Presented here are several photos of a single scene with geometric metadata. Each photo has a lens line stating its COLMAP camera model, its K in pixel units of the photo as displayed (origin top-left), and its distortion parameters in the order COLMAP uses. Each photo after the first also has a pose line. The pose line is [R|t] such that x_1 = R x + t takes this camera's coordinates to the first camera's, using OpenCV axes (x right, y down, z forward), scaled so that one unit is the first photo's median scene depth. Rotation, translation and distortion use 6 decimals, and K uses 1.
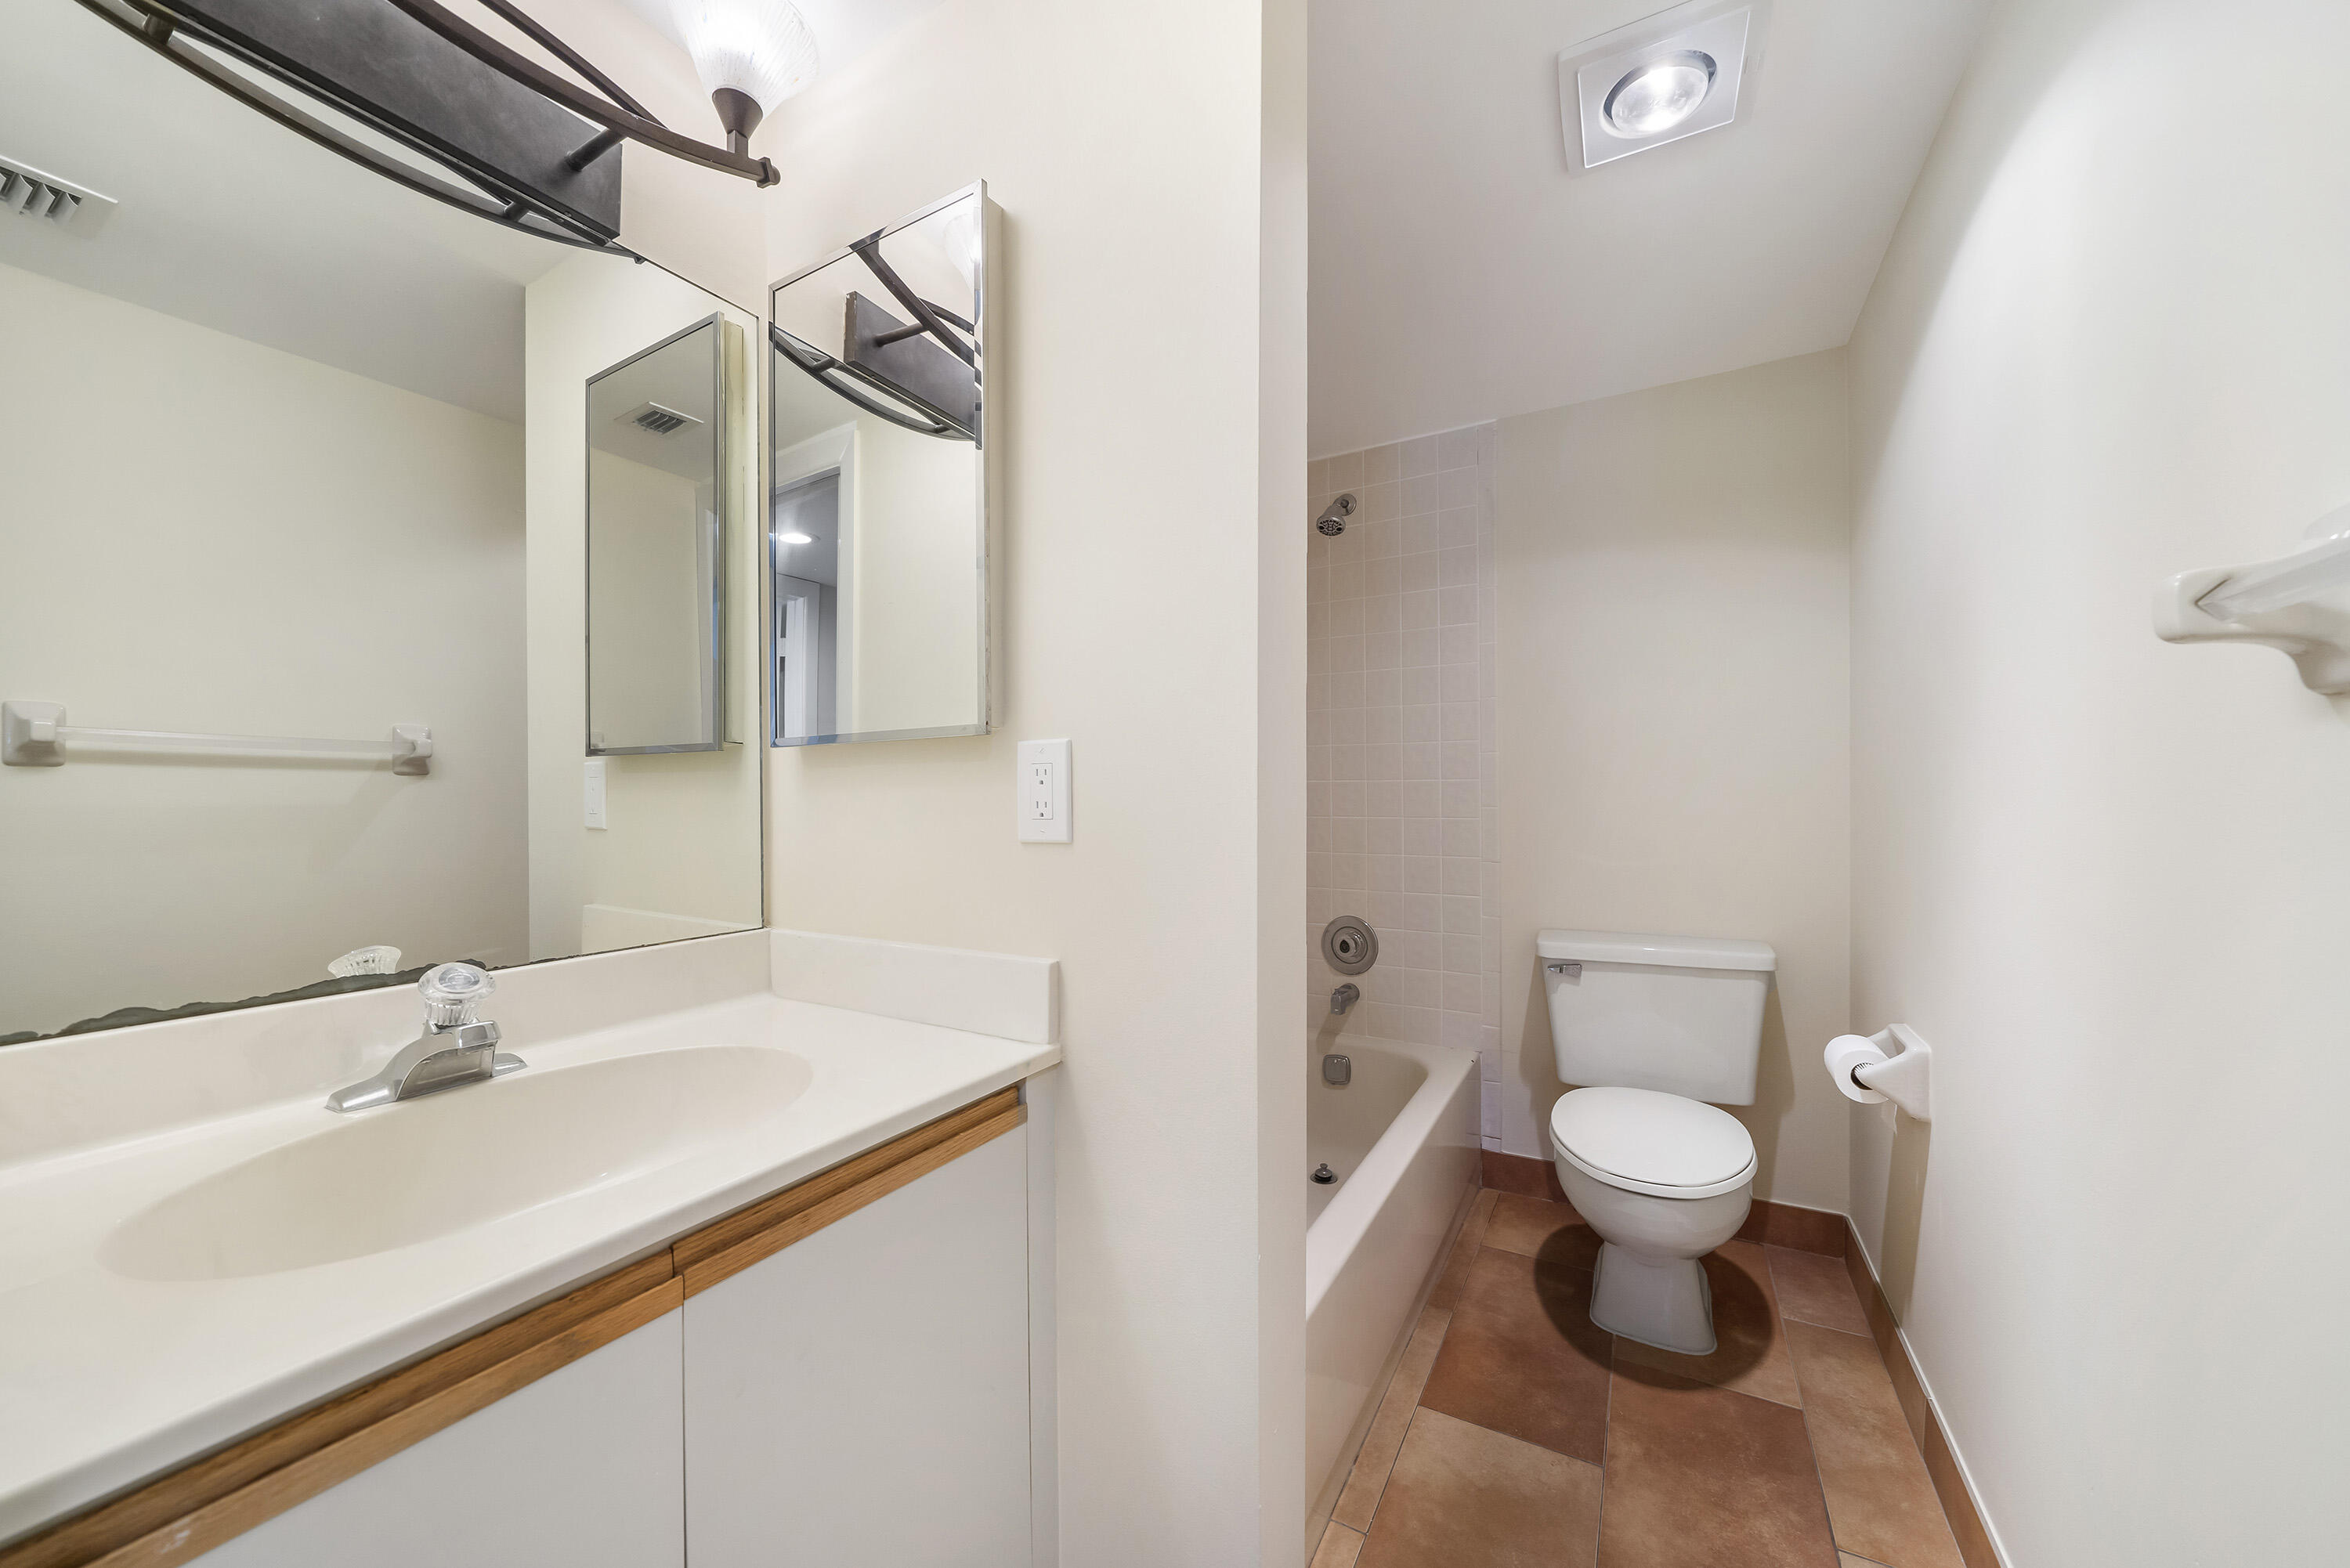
lens RADIAL K [[848.3, 0, 1178.1], [0, 848.3, 797.0], [0, 0, 1]] dist [-0.009337, 0.000336]
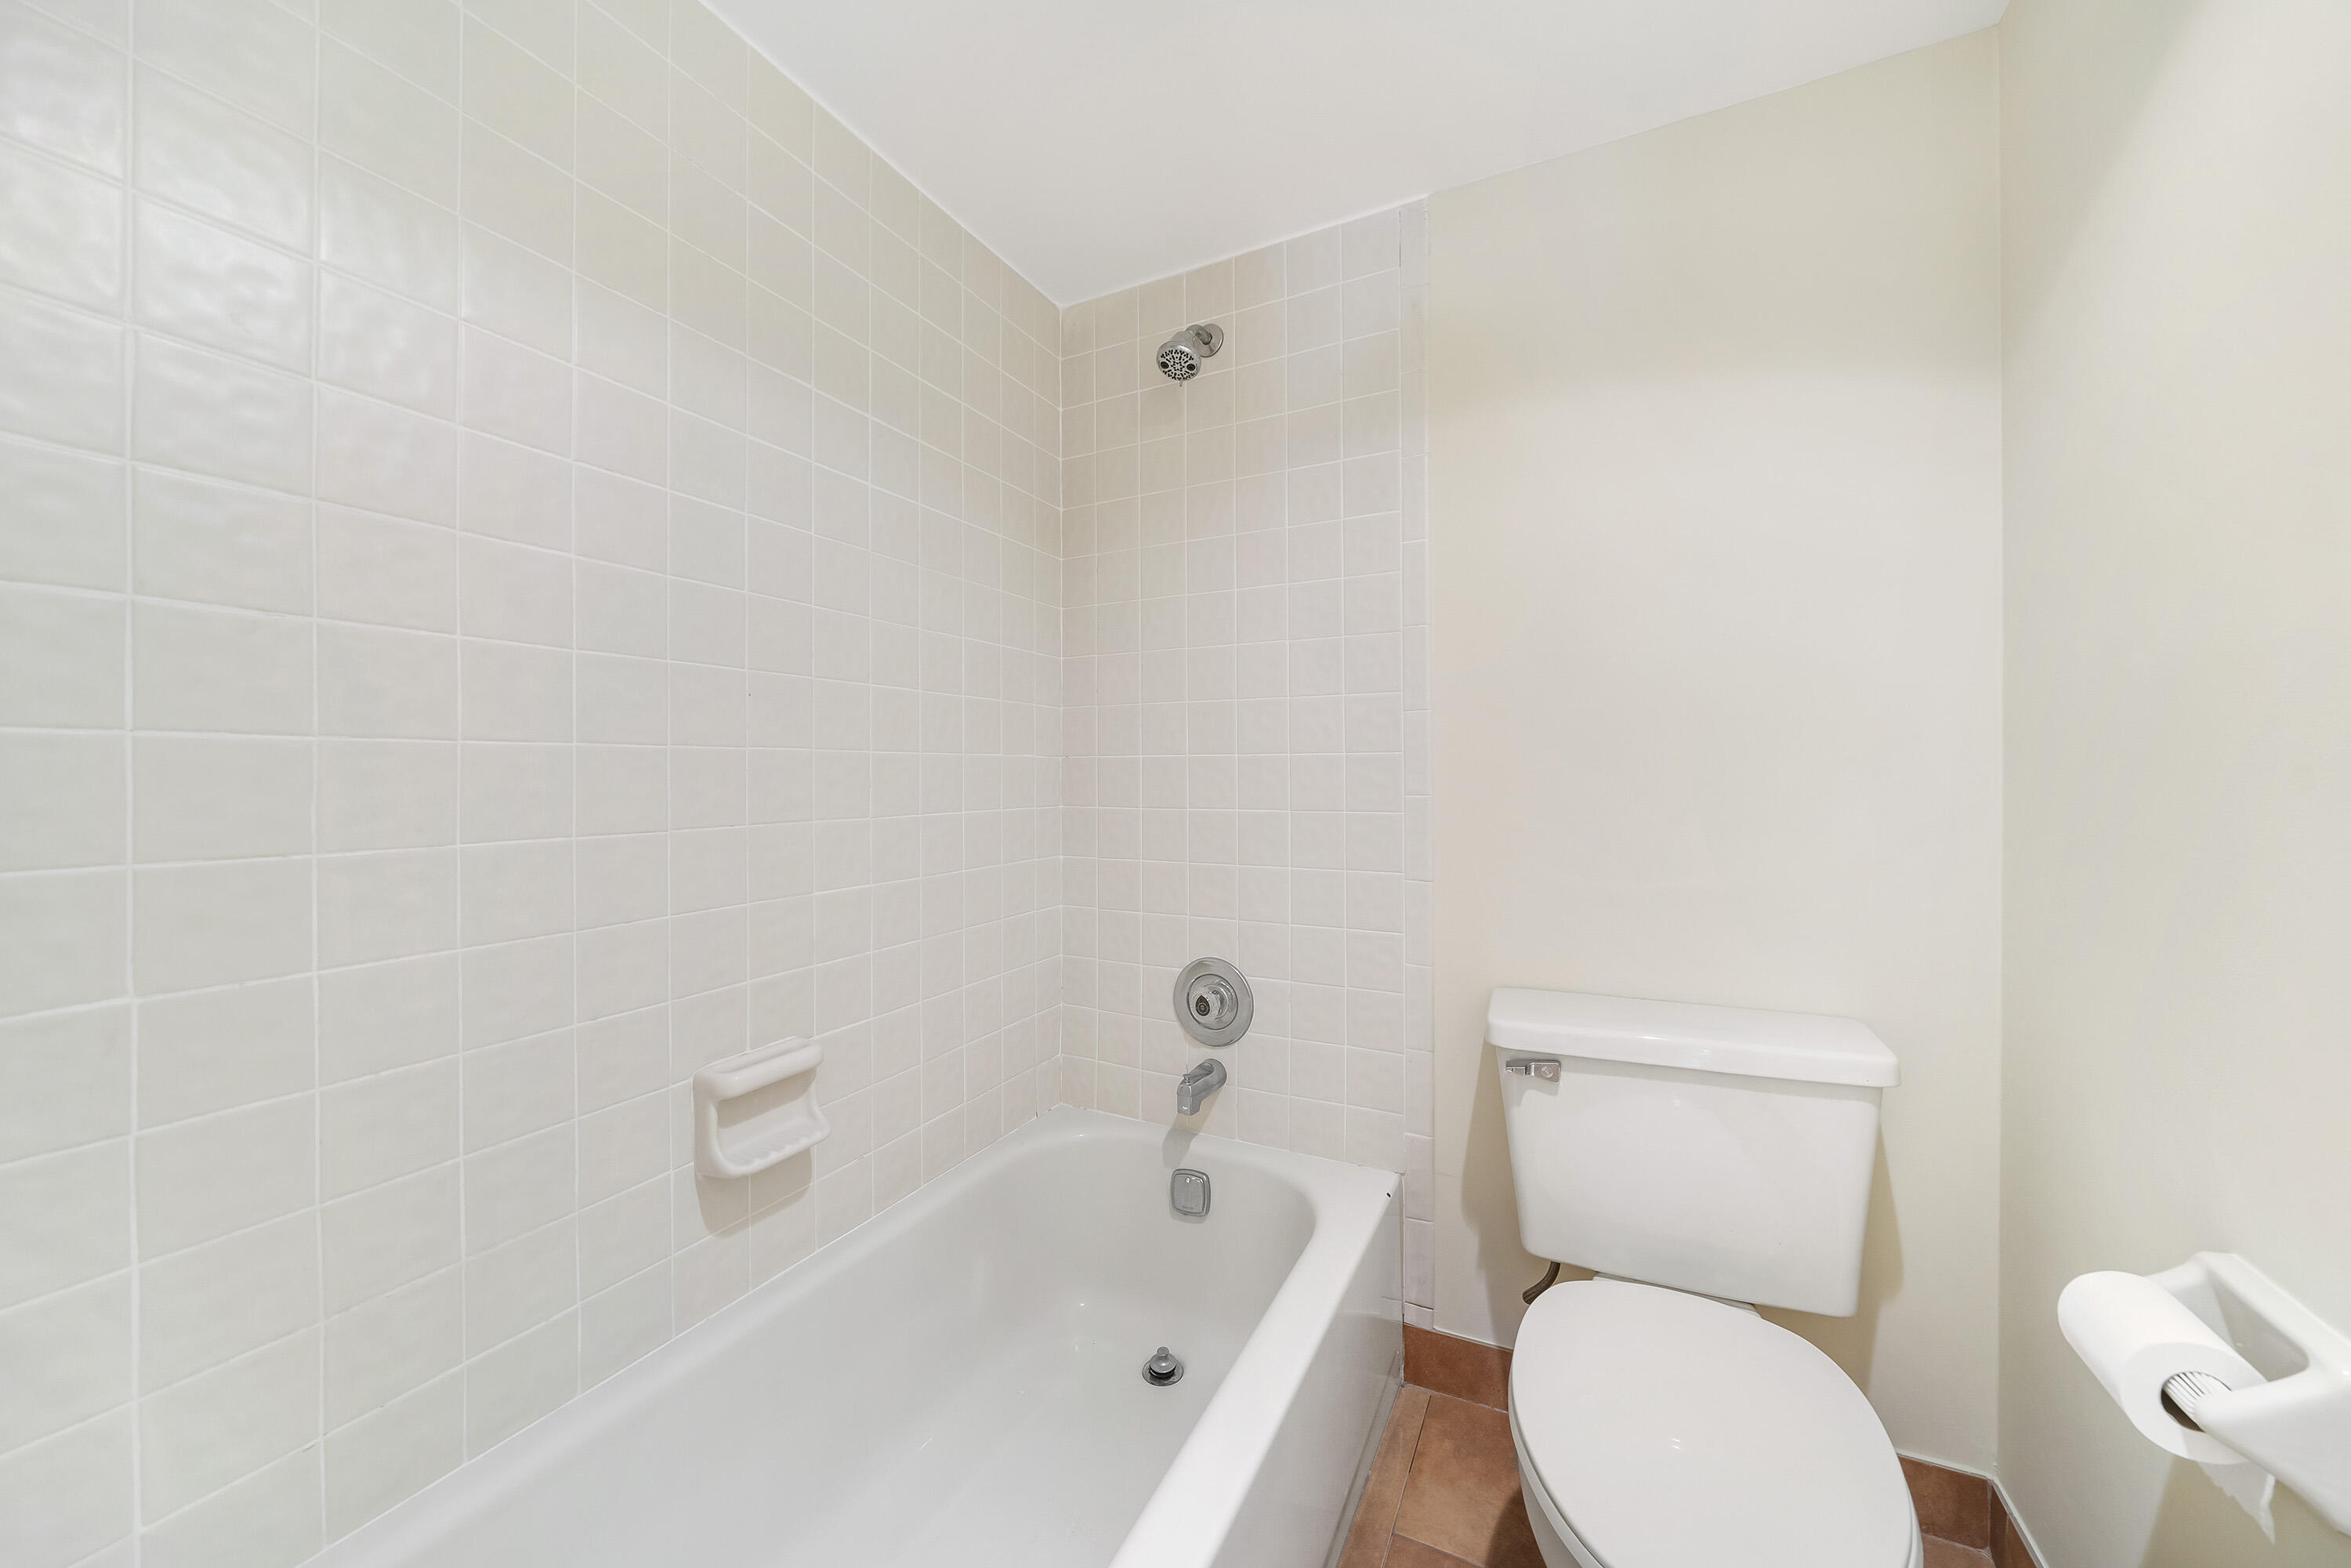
lens RADIAL K [[848.7, 0, 1184.9], [0, 848.7, 781.8], [0, 0, 1]] dist [-0.009337, 0.000336]
pose [[0.998834, -0.002100, 0.048225, 0.162055], [0.001820, 0.999981, 0.005846, -0.001942], [-0.048236, -0.005751, 0.998819, 0.367397]]
